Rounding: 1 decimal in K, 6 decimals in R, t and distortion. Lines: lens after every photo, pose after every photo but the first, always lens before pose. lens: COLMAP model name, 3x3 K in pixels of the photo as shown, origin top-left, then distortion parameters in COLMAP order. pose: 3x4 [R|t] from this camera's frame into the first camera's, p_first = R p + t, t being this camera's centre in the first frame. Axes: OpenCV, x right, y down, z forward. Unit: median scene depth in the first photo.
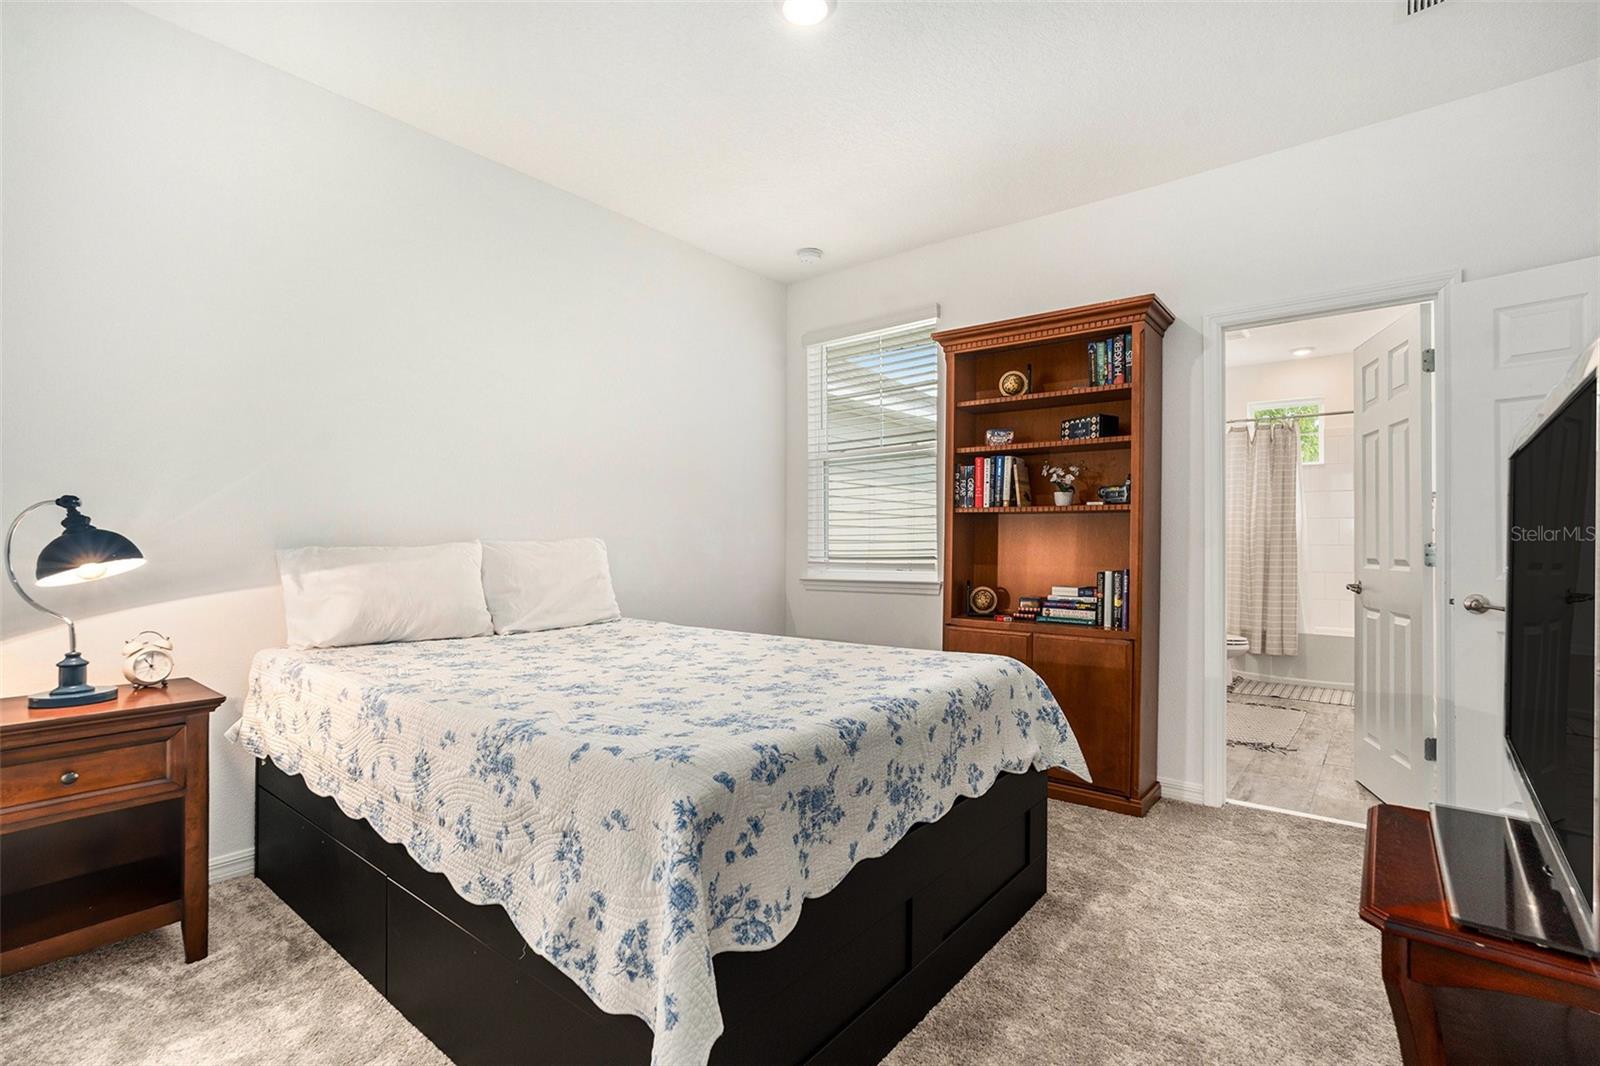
lens RADIAL K [[735.9, 0, 799.9], [0, 735.9, 537.5], [0, 0, 1]] dist [-0.038253, 0.014388]
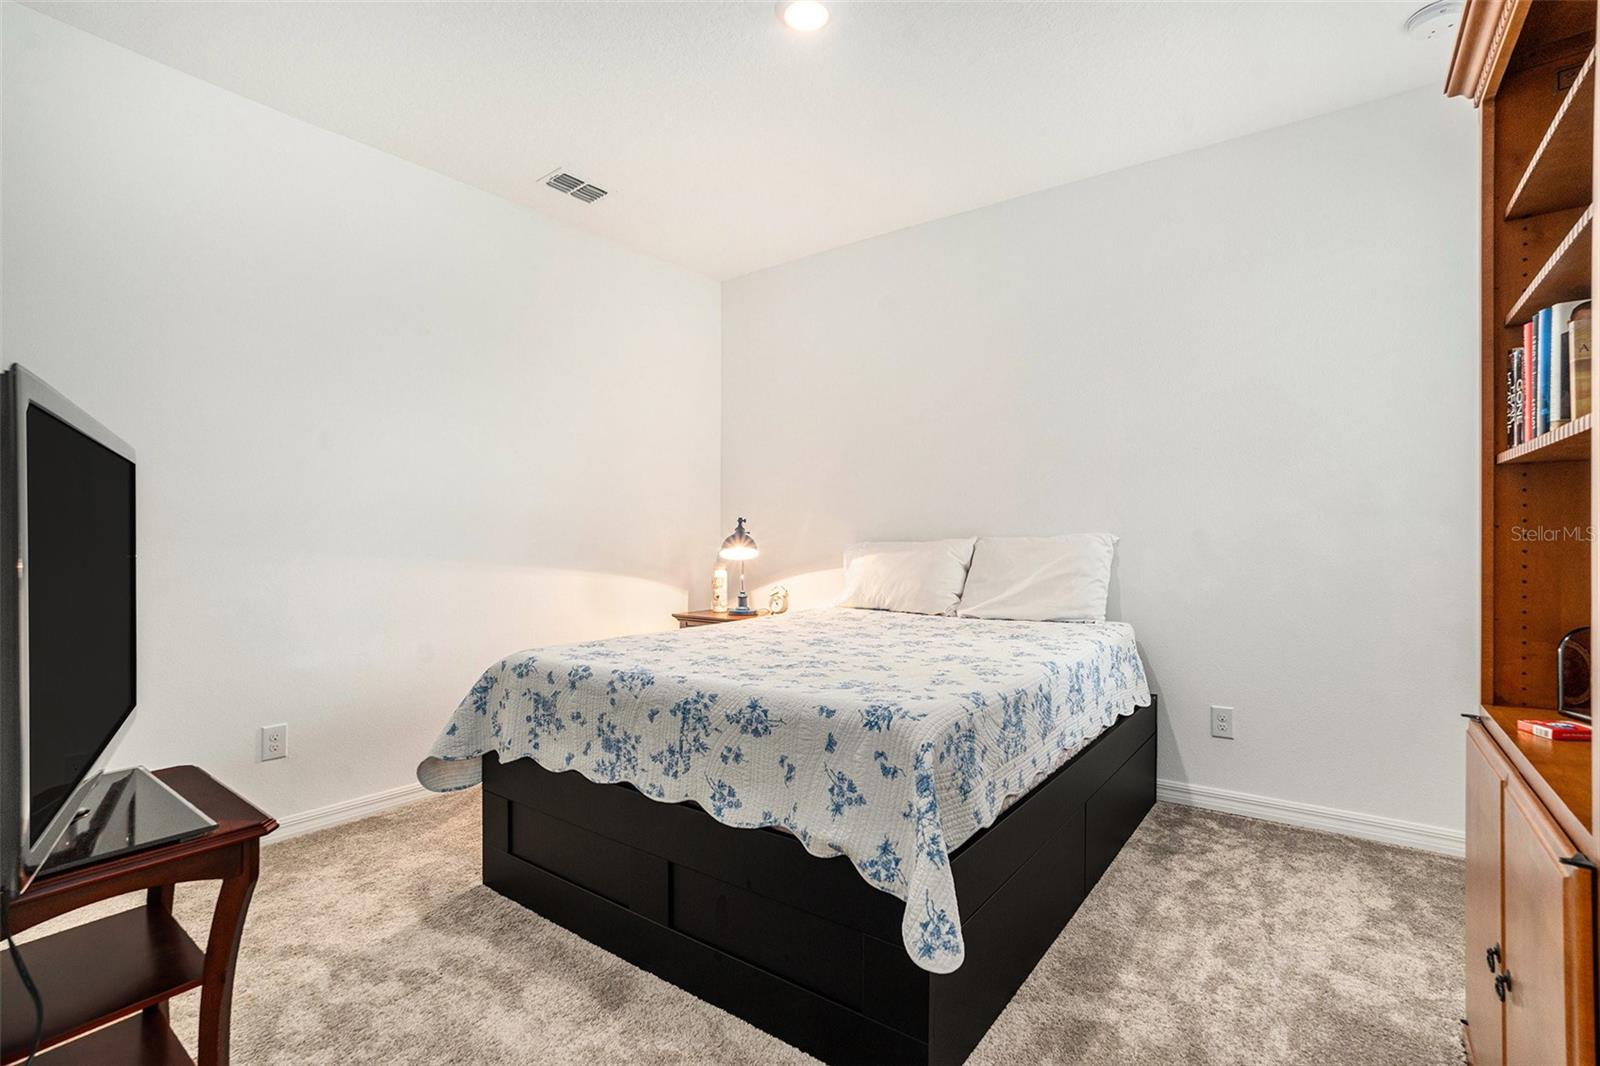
lens RADIAL K [[735.9, 0, 799.4], [0, 735.9, 535.4], [0, 0, 1]] dist [-0.038253, 0.014388]
pose [[0.034845, -0.008816, -0.999354, 1.347625], [0.010722, 0.999907, -0.008447, 0.017090], [0.999335, -0.010421, 0.034936, 1.262576]]
